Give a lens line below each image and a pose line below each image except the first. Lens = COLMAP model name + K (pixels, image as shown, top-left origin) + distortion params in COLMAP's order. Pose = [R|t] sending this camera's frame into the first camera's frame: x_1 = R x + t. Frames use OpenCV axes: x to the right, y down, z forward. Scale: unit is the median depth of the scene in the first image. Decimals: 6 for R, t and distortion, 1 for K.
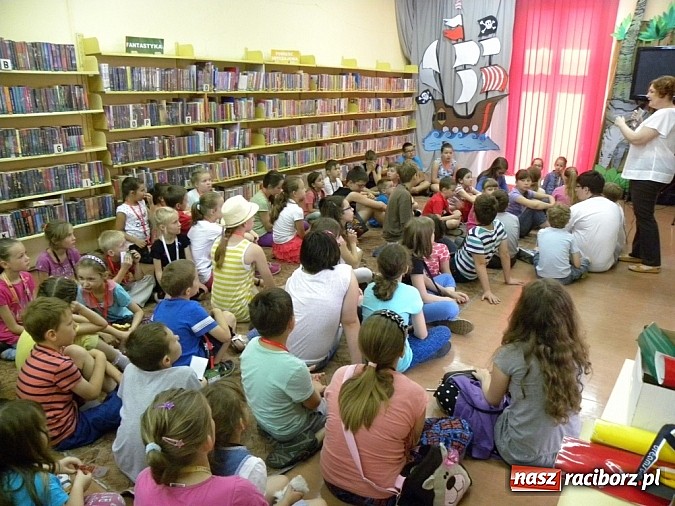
lens RADIAL K [[520.9, 0, 340.0], [0, 520.9, 254.5], [0, 0, 1]] dist [-0.084396, 0.027360]
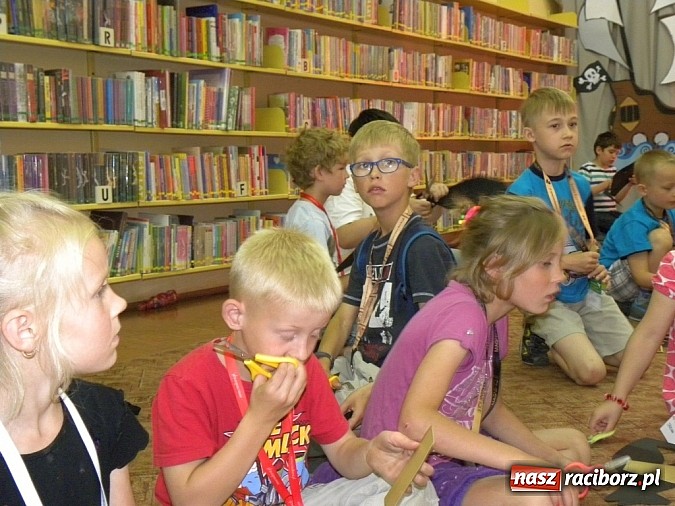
lens RADIAL K [[877.1, 0, 338.0], [0, 877.1, 261.7], [0, 0, 1]] dist [0.058647, 0.000000]
pose [[0.999250, -0.025884, -0.028783, -0.064740], [0.019563, 0.979295, -0.201491, 0.034791], [0.033403, 0.200777, 0.979067, 0.239311]]
